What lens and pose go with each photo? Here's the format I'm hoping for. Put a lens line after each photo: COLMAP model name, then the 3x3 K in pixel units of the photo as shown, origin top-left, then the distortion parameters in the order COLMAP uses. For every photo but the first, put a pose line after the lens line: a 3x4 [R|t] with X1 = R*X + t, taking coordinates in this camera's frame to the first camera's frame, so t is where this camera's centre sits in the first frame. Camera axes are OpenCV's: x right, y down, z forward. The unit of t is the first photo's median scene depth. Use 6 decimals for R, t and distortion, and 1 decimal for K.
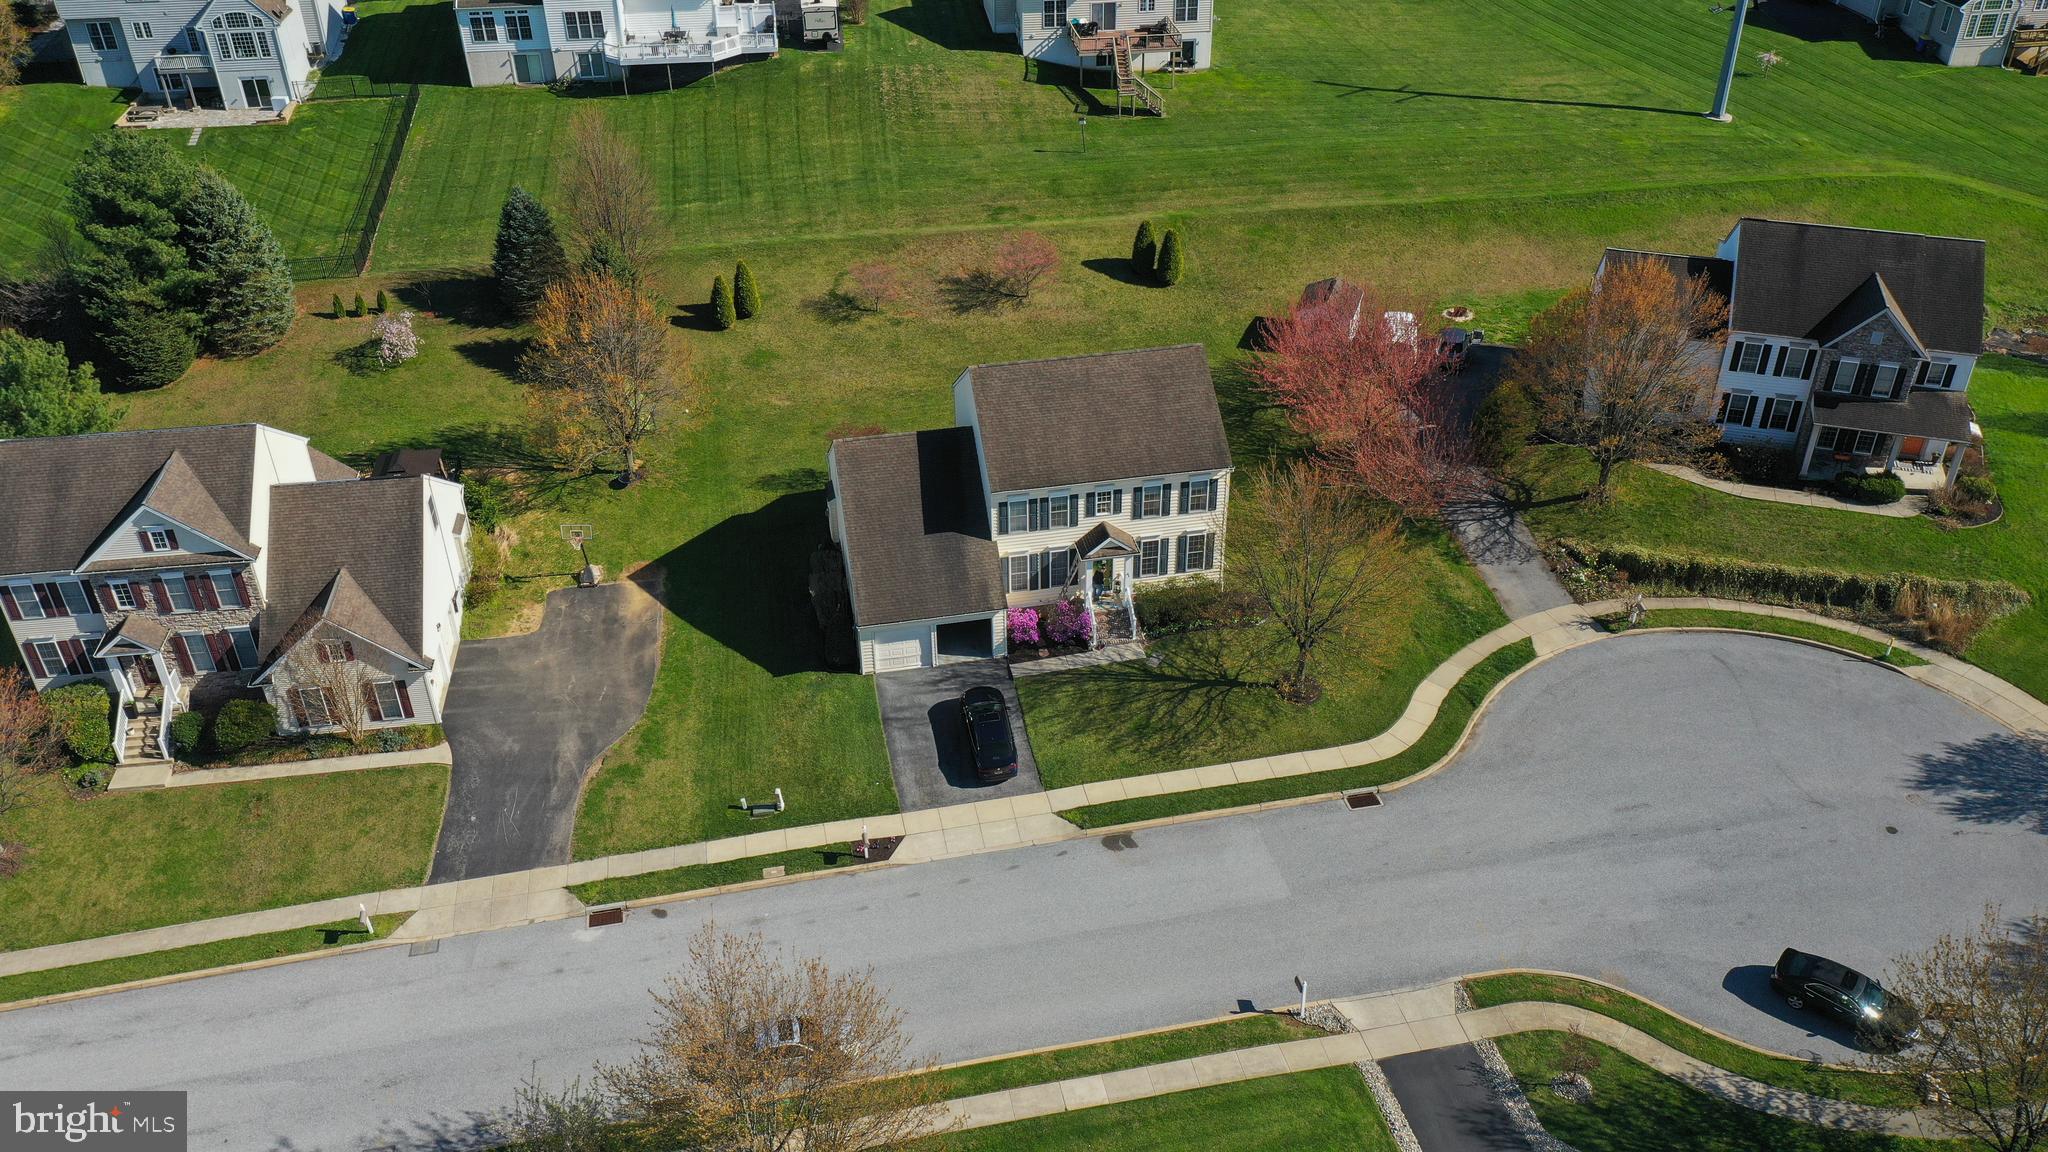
lens RADIAL K [[1582.8, 0, 1024.0], [0, 1582.8, 576.0], [0, 0, 1]] dist [-0.011686, -0.002824]
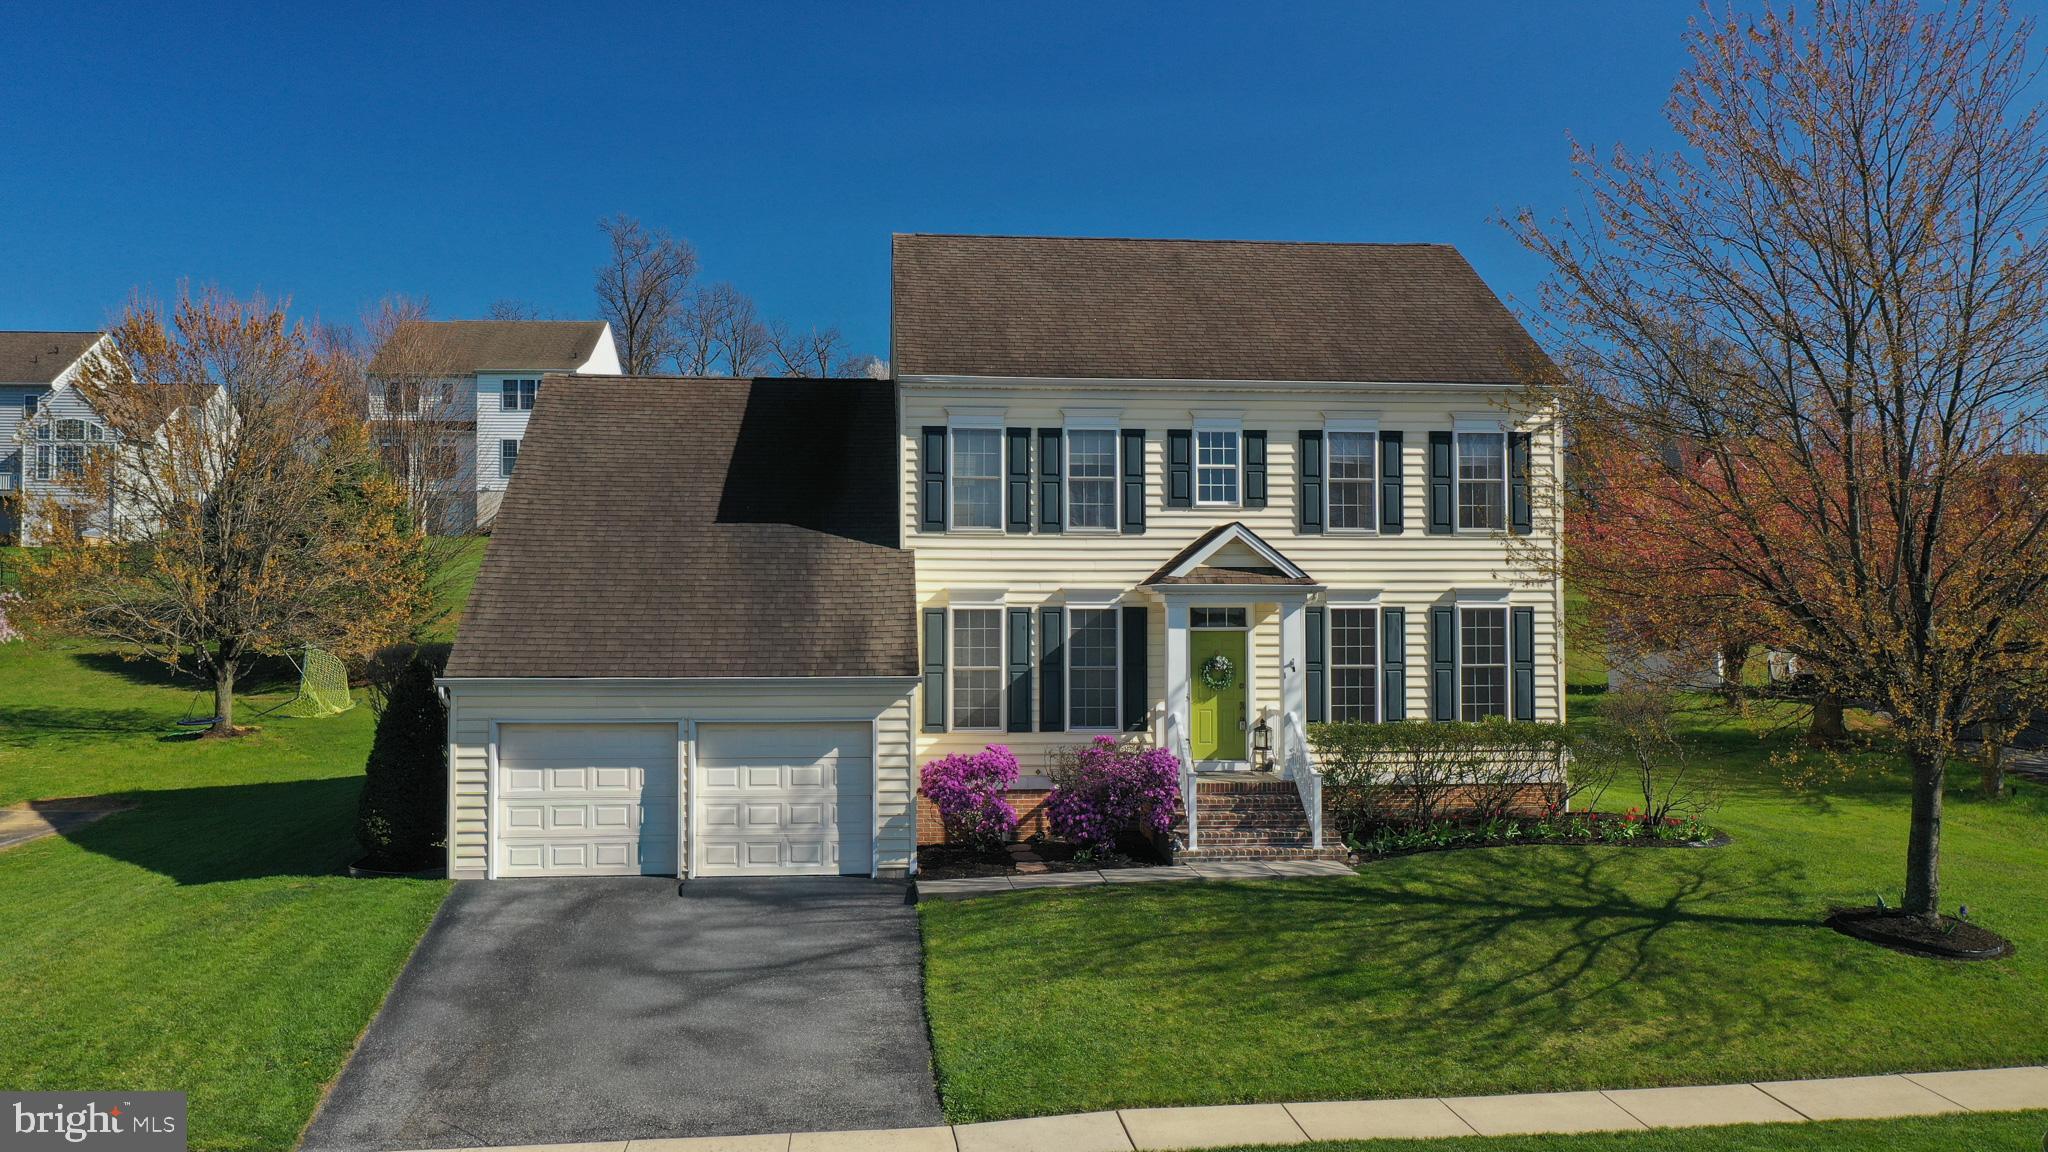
lens RADIAL K [[1692.1, 0, 1050.6], [0, 1692.1, 575.5], [0, 0, 1]] dist [-0.000824, -0.000501]
pose [[0.995968, 0.007242, -0.089421, 0.041946], [-0.057545, 0.816247, -0.574830, 0.176267], [0.068827, 0.577658, 0.813372, 0.617870]]
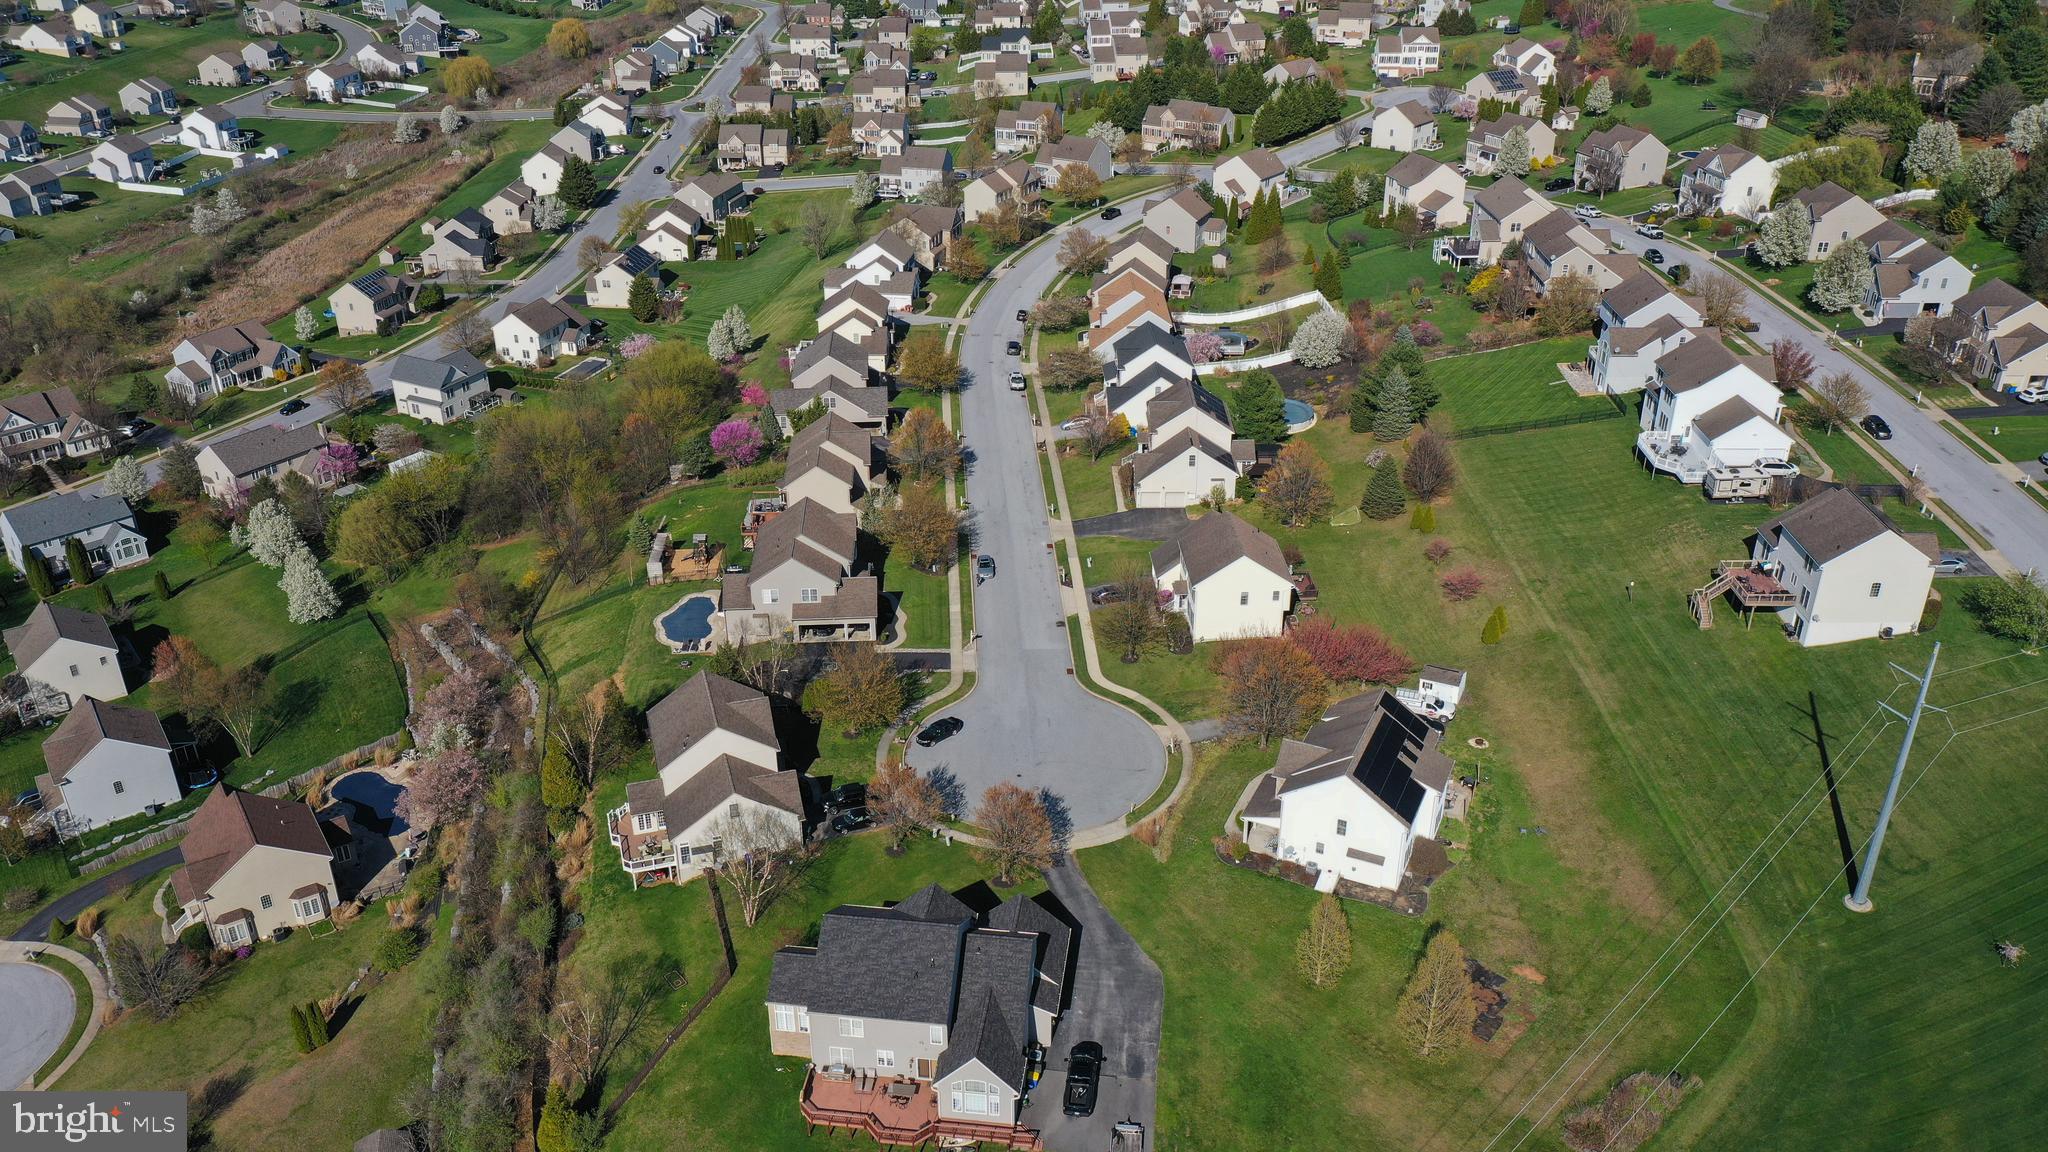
lens RADIAL K [[1692.1, 0, 1050.6], [0, 1692.1, 575.5], [0, 0, 1]] dist [-0.000824, -0.000501]
pose [[-0.139107, 0.454732, -0.879698, 2.104705], [-0.558830, 0.697325, 0.448828, -0.968625], [0.817532, 0.554036, 0.157115, 0.375500]]
